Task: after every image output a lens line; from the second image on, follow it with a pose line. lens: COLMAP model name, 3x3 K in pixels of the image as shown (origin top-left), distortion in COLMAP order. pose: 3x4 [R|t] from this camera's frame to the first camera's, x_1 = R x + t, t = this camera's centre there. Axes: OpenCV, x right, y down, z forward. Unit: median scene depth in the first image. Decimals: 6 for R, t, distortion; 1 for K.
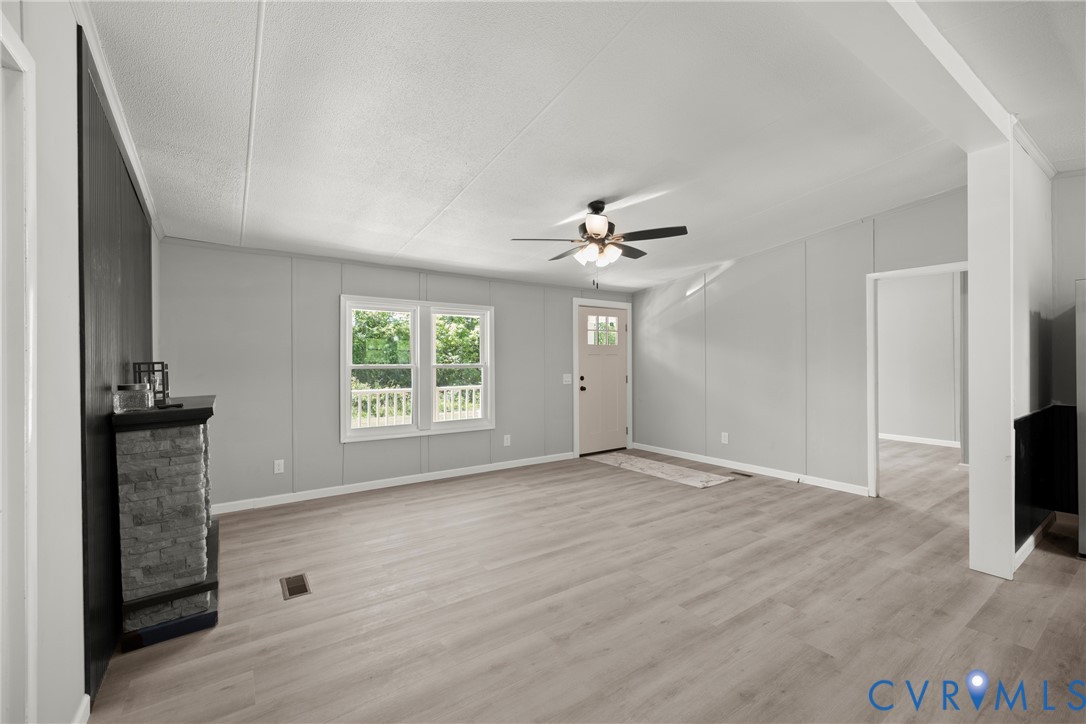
lens RADIAL K [[459.4, 0, 542.6], [0, 459.4, 362.6], [0, 0, 1]] dist [0.010306, 0.000393]
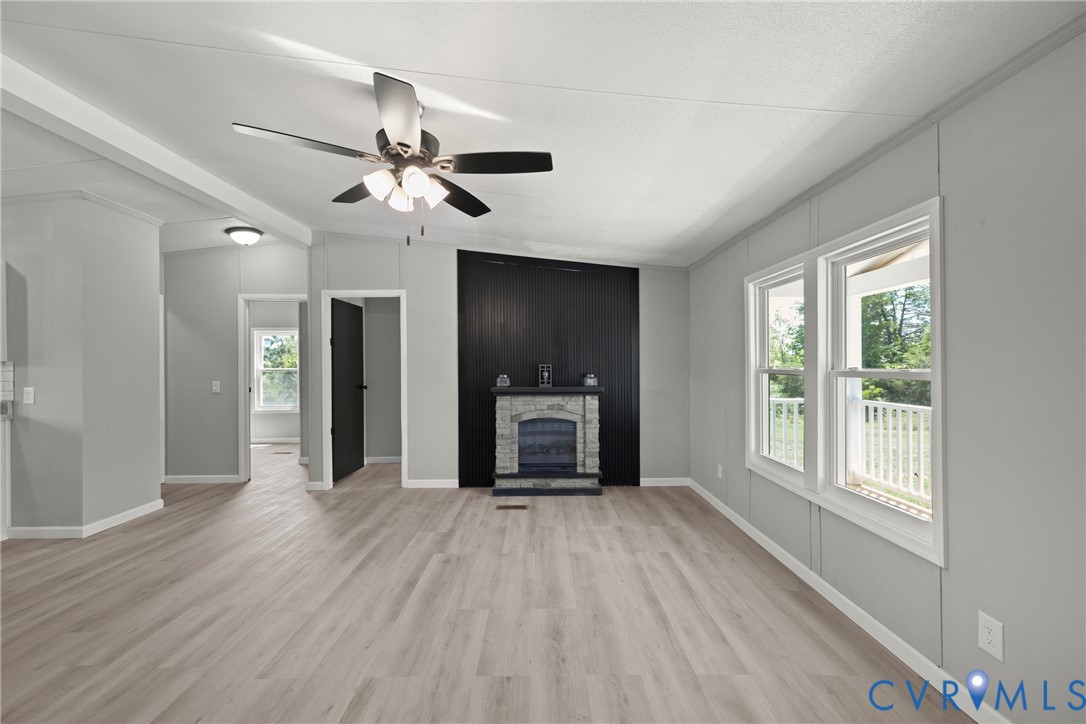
lens RADIAL K [[459.4, 0, 539.5], [0, 459.4, 364.7], [0, 0, 1]] dist [0.010306, 0.000393]
pose [[-0.576718, 0.004768, -0.816930, 0.407514], [0.005299, 0.999984, 0.002095, -0.002413], [0.816926, -0.003121, -0.576734, 1.177996]]
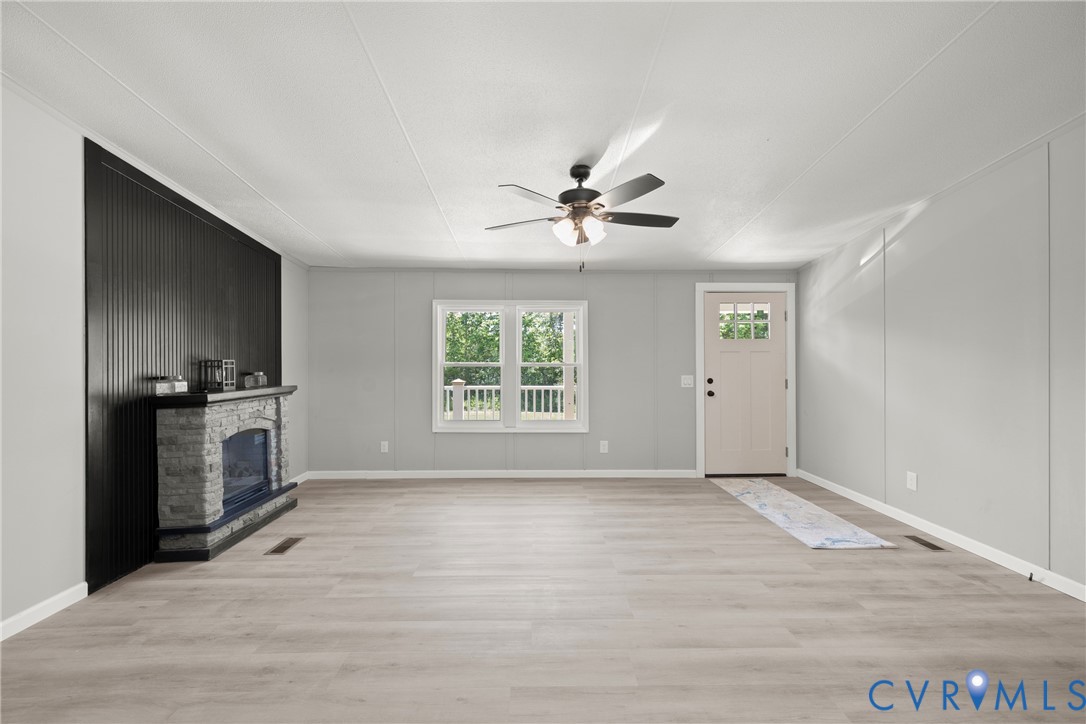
lens RADIAL K [[459.4, 0, 543.4], [0, 459.4, 358.8], [0, 0, 1]] dist [0.010306, 0.000393]
pose [[0.829488, 0.002912, -0.558518, 0.415349], [-0.004329, 0.999990, -0.001215, -0.003979], [0.558508, 0.003426, 0.829492, 0.223511]]
